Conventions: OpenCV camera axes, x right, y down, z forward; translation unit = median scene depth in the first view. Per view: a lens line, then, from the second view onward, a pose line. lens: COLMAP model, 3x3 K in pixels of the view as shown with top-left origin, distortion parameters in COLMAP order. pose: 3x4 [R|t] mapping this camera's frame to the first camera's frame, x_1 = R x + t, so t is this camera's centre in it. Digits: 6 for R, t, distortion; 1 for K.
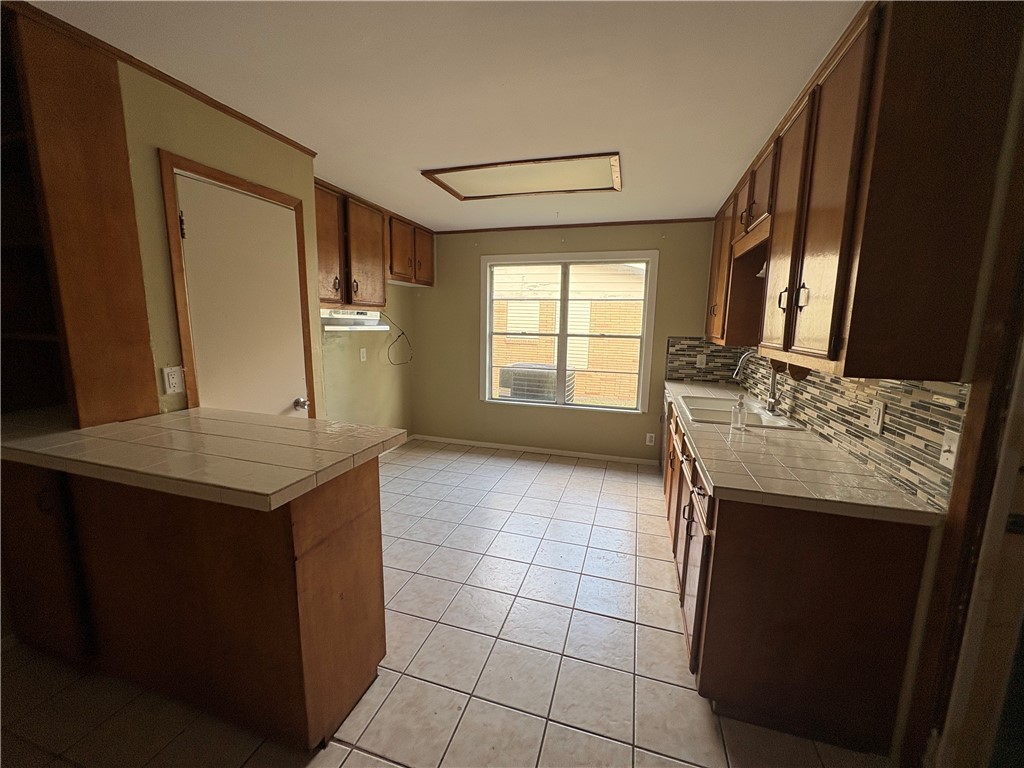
lens RADIAL K [[410.6, 0, 510.7], [0, 410.6, 383.6], [0, 0, 1]] dist [-0.000307, -0.000190]
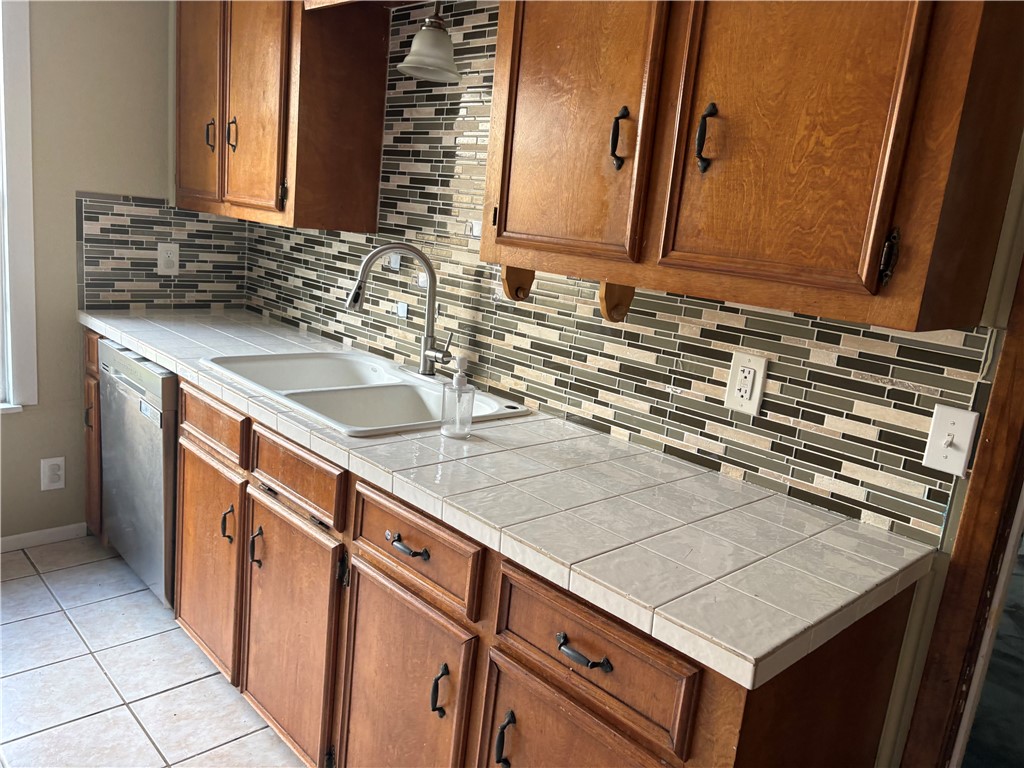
lens RADIAL K [[776.6, 0, 510.6], [0, 776.6, 386.8], [0, 0, 1]] dist [-0.003716, -0.002075]
pose [[0.480551, -0.154146, 0.863313, -0.067614], [0.038573, 0.987193, 0.154794, -0.043559], [-0.876118, -0.041086, 0.480343, 0.403774]]
